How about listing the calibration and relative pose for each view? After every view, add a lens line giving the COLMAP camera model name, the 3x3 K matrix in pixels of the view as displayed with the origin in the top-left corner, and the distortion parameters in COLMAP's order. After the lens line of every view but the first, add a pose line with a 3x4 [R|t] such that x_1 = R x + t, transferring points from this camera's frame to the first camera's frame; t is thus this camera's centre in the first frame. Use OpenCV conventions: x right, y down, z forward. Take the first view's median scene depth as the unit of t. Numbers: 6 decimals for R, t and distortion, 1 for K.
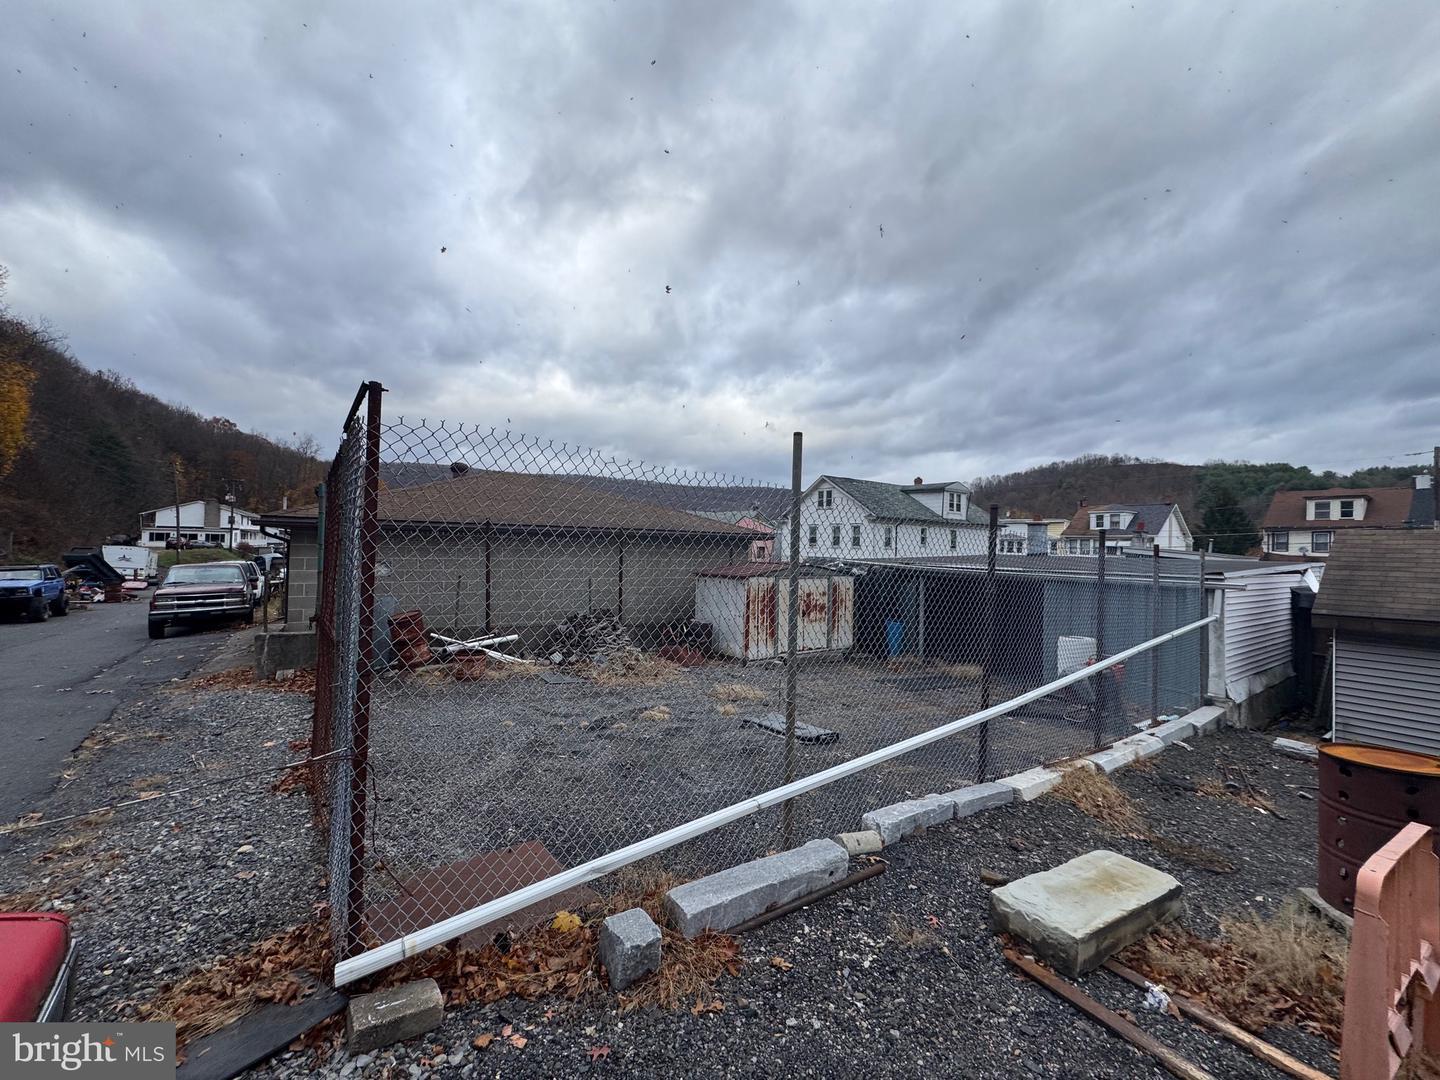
lens RADIAL K [[575.4, 0, 716.7], [0, 575.4, 536.7], [0, 0, 1]] dist [-0.001526, 0.000084]
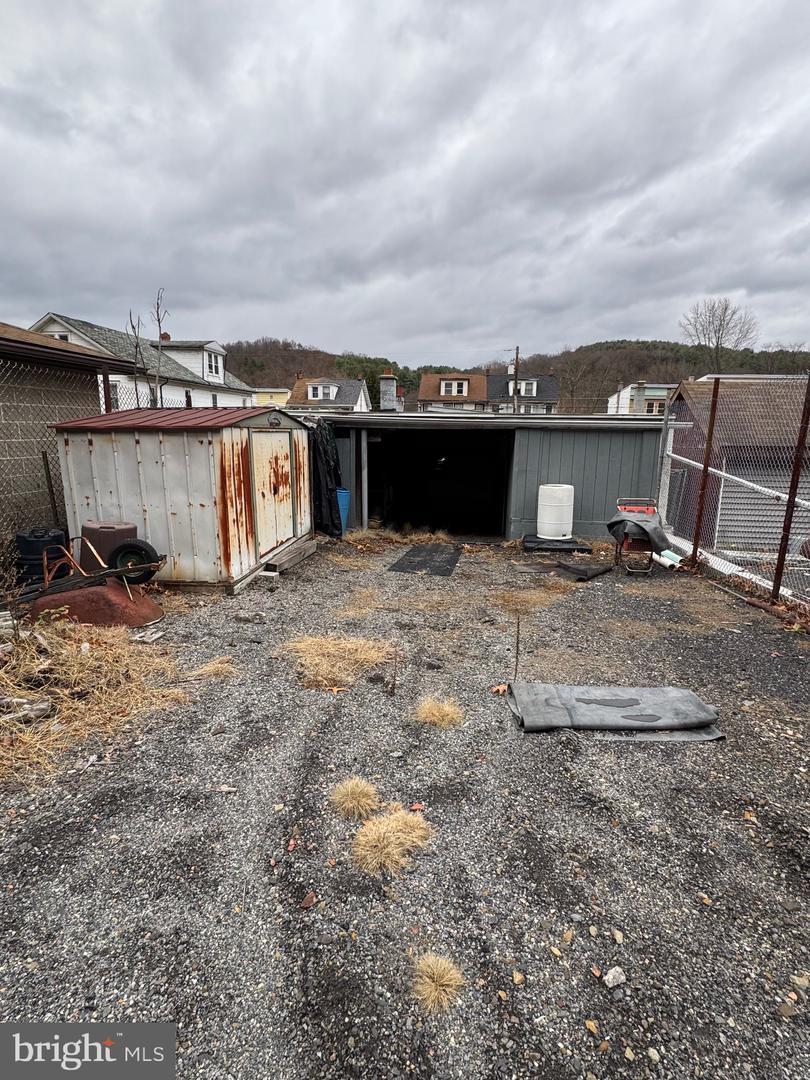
lens RADIAL K [[530.2, 0, 405.0], [0, 530.2, 540.0], [0, 0, 1]] dist [-0.000329, -0.000040]
pose [[0.670992, -0.166328, 0.722568, -0.052994], [-0.010970, 0.972181, 0.233974, 0.014926], [-0.741384, -0.164921, 0.650501, 0.151140]]
